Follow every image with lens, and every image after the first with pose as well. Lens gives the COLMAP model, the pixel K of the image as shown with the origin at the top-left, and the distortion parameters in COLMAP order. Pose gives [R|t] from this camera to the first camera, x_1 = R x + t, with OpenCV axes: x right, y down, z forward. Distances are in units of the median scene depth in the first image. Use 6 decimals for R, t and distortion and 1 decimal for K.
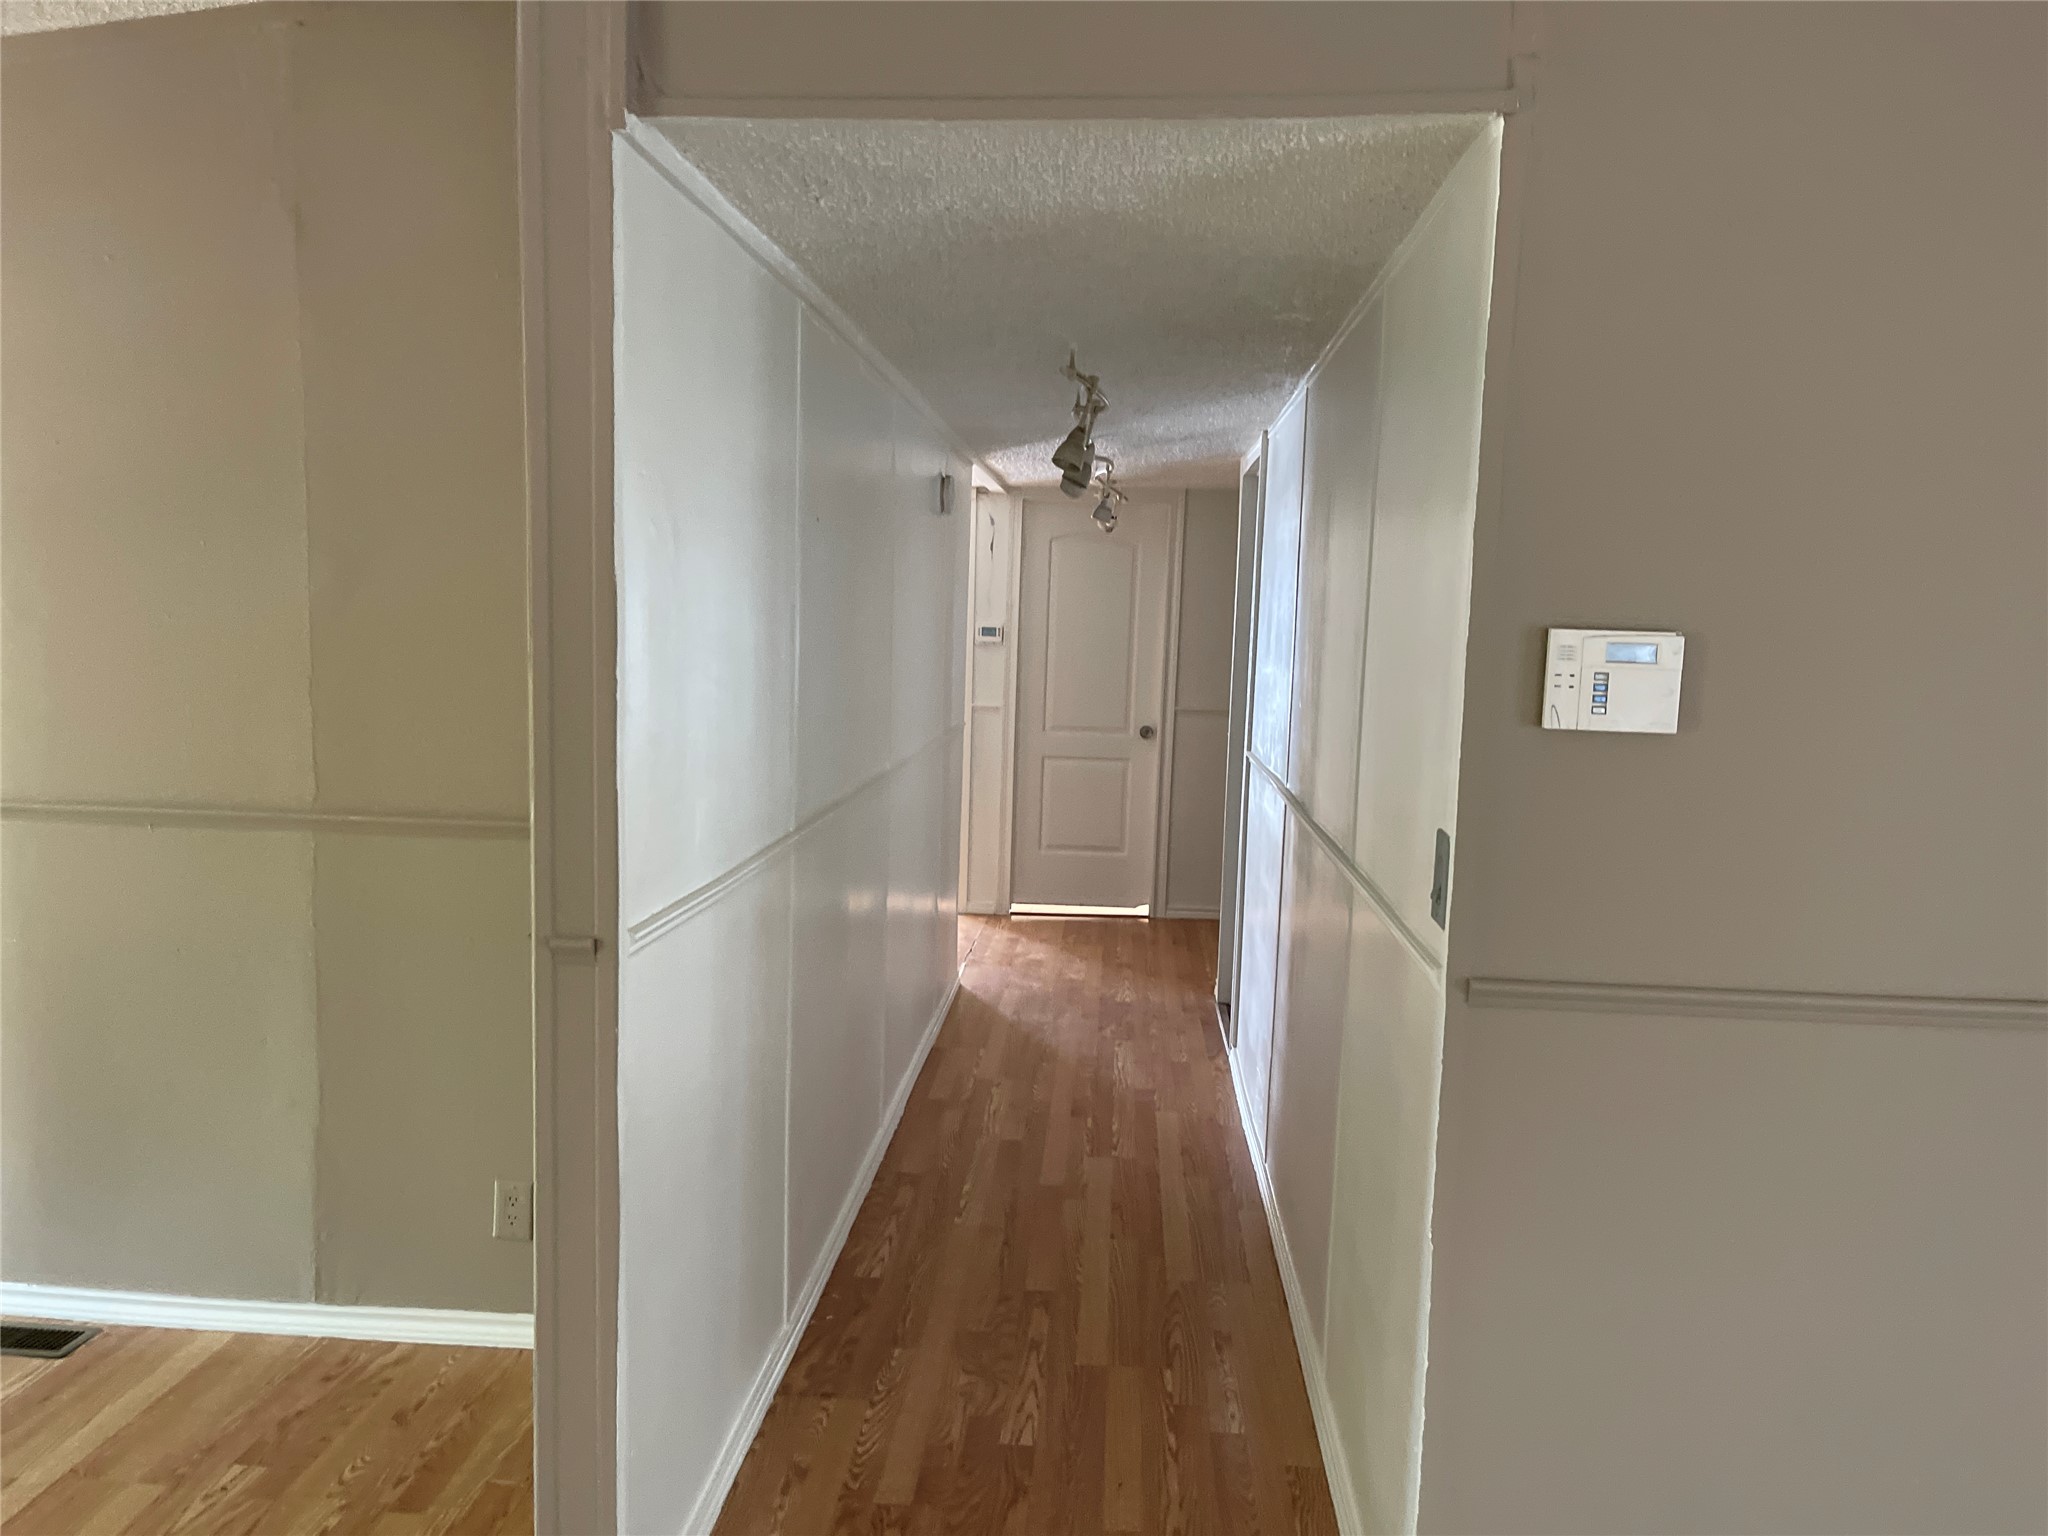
lens RADIAL K [[1526.7, 0, 1020.9], [0, 1526.7, 784.3], [0, 0, 1]] dist [0.077368, -0.090573]
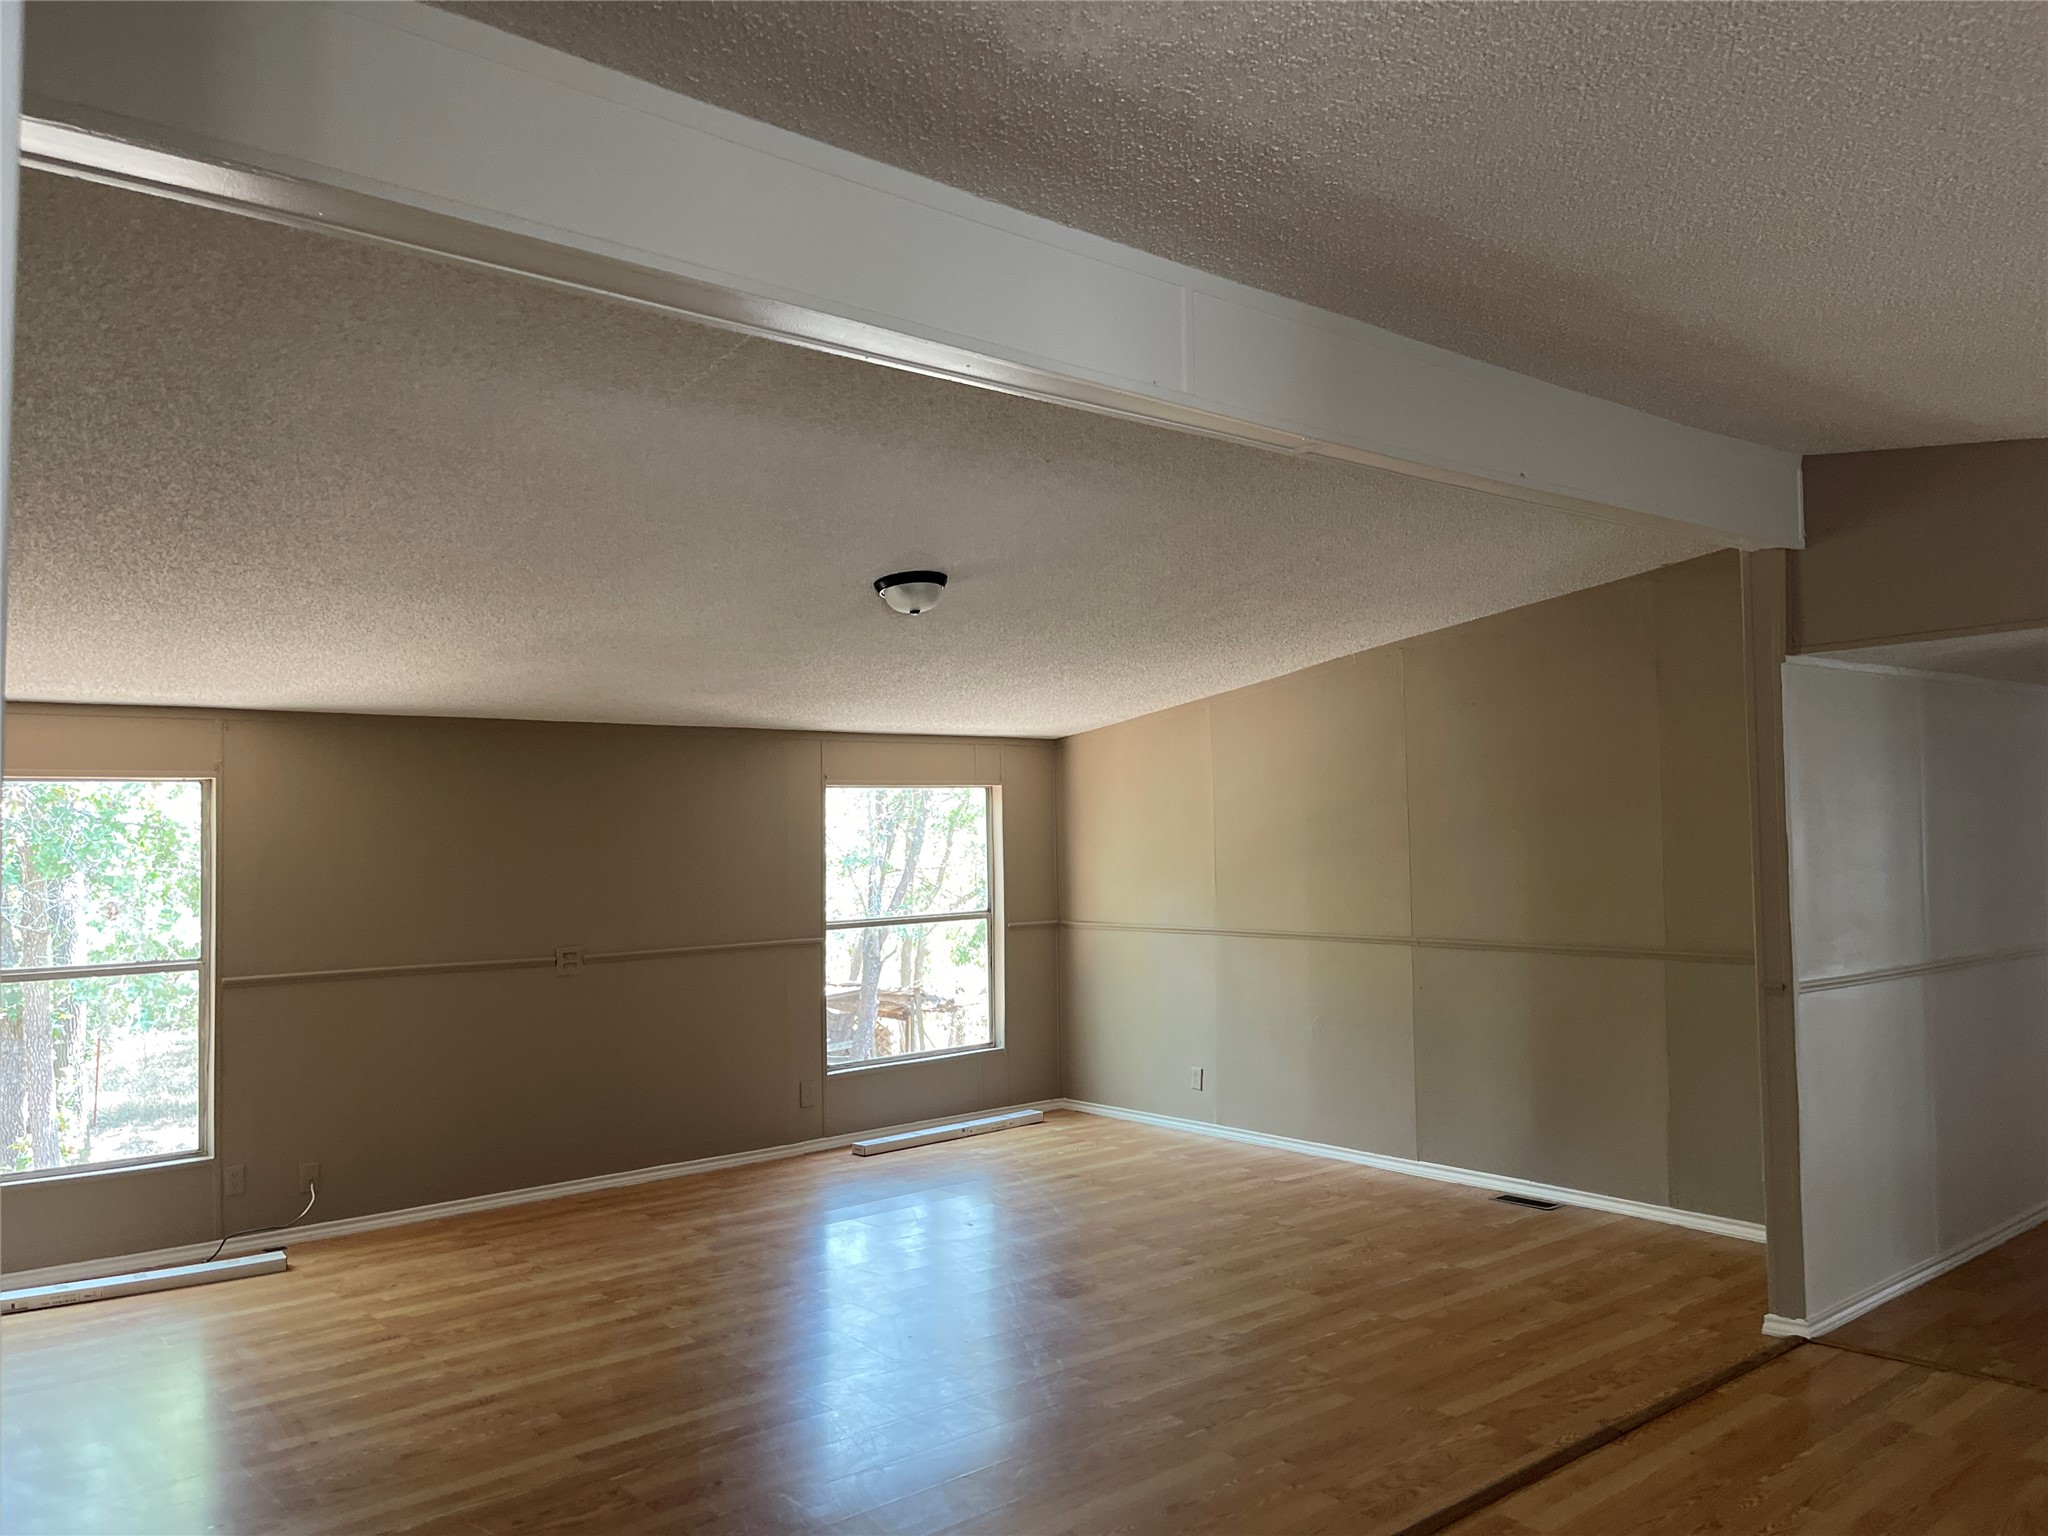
lens RADIAL K [[1533.4, 0, 1034.4], [0, 1533.4, 773.9], [0, 0, 1]] dist [0.085457, -0.127875]
pose [[0.693853, -0.068126, -0.716887, 0.448167], [-0.044713, 0.989518, -0.137311, 0.106688], [0.718727, 0.127327, 0.683534, -1.025164]]
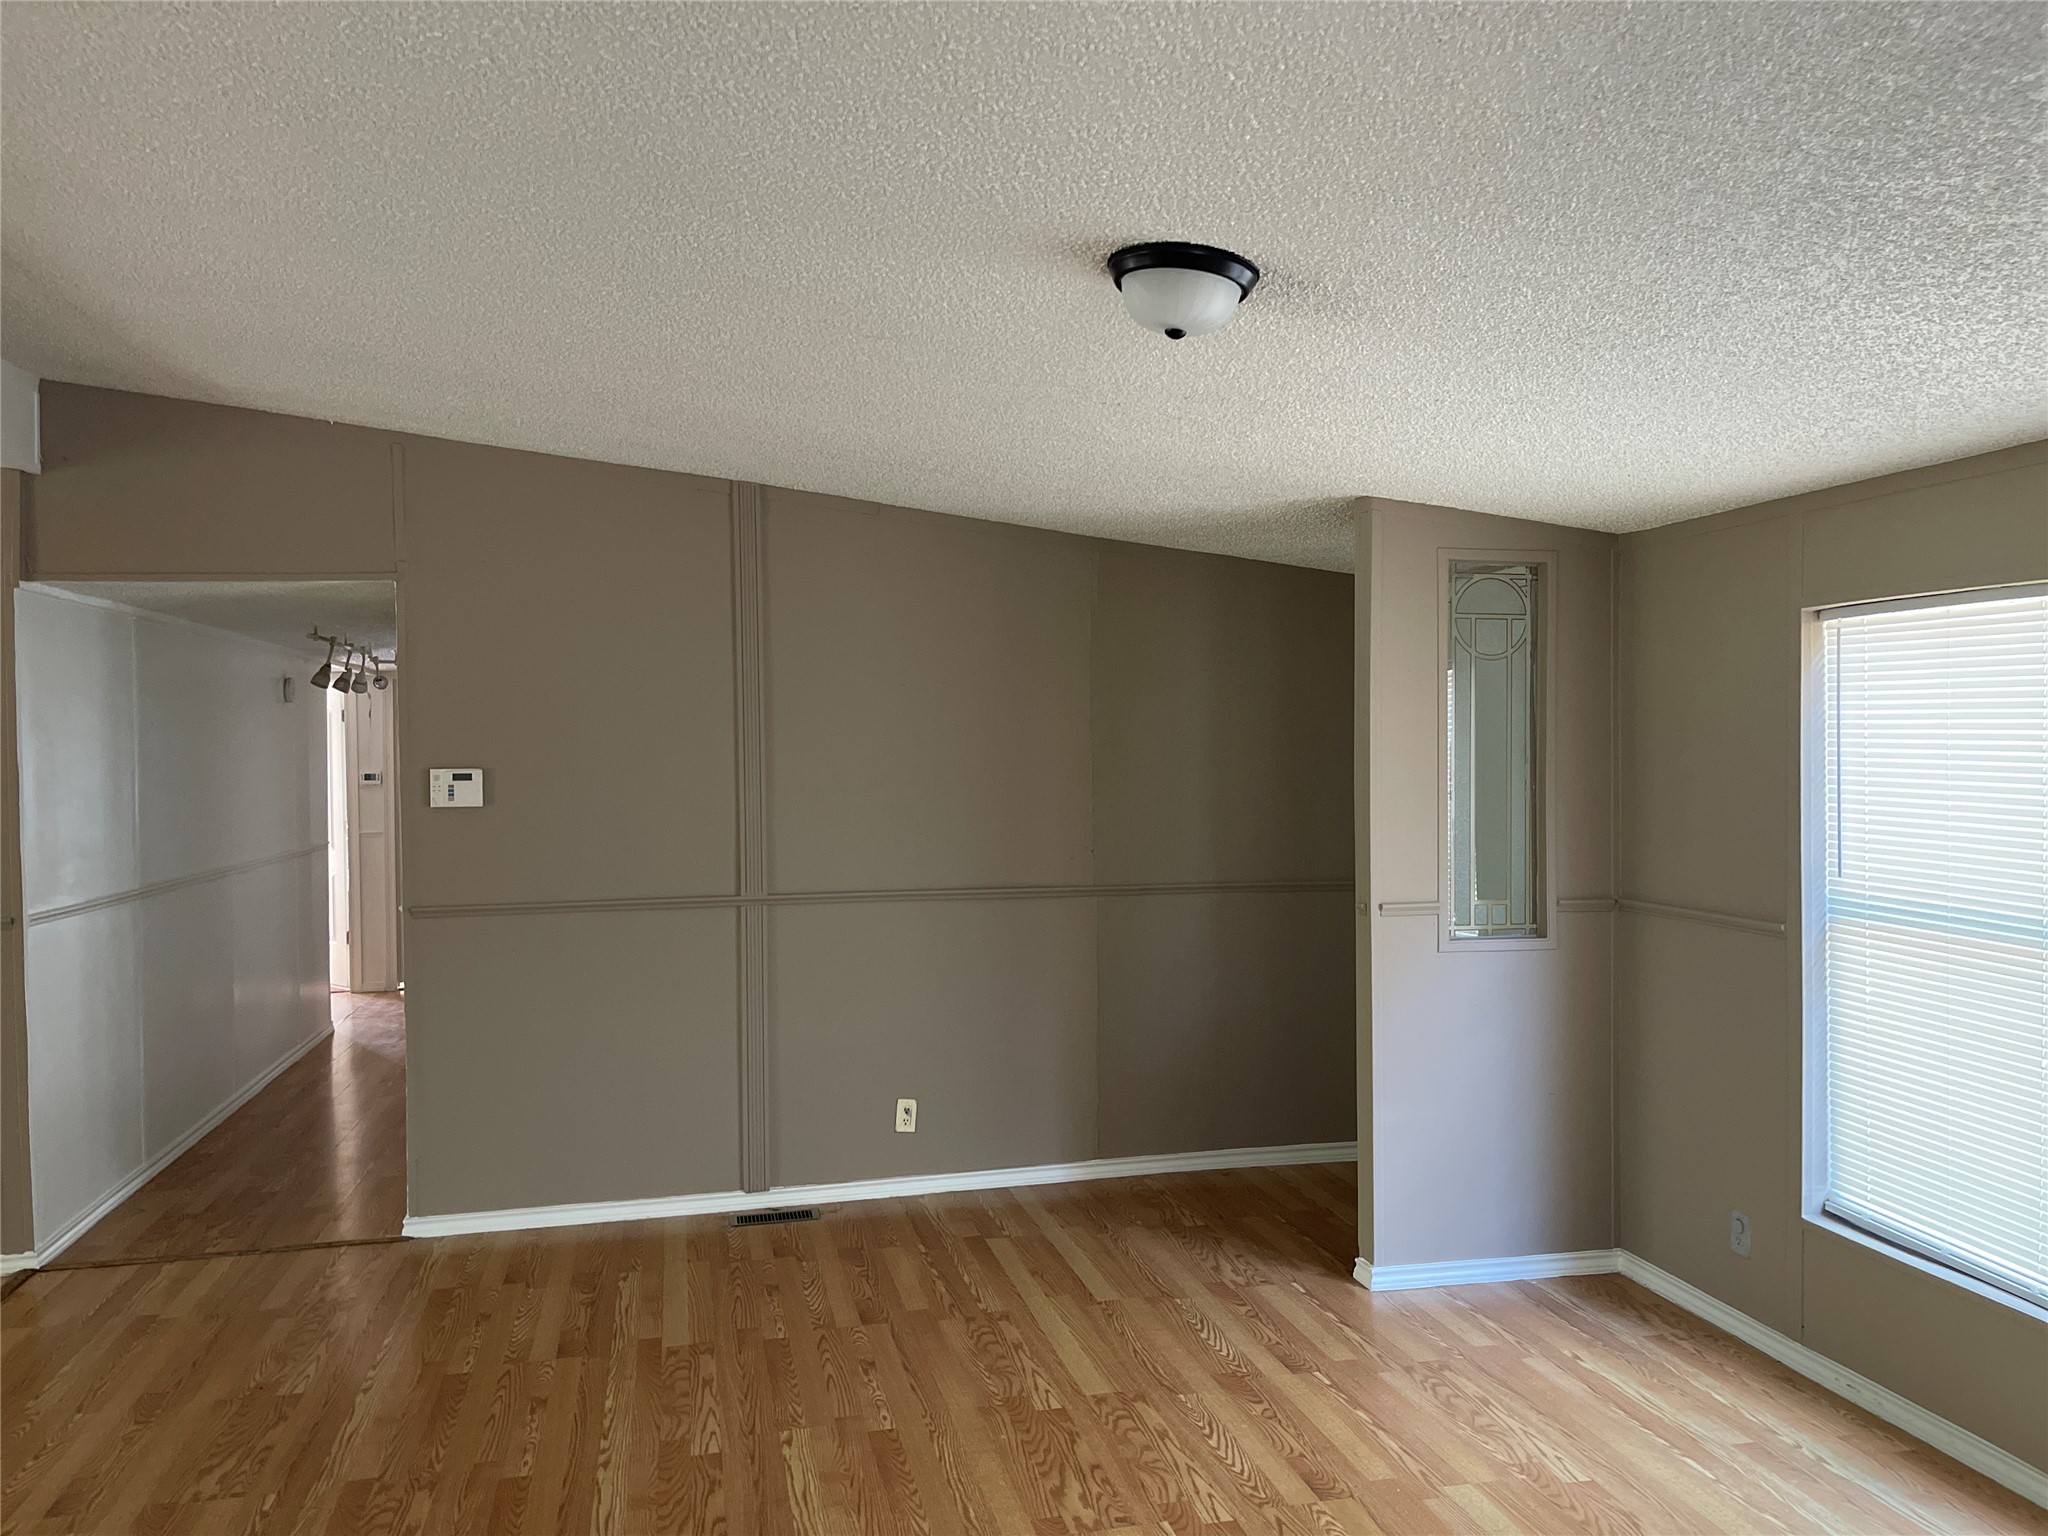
lens RADIAL K [[1533.4, 0, 1034.4], [0, 1533.4, 773.9], [0, 0, 1]] dist [0.085457, -0.127875]
pose [[0.957543, -0.046387, 0.284535, 0.367257], [0.072317, 0.994062, -0.081307, 0.124086], [-0.279074, 0.098432, 0.955211, -1.142494]]
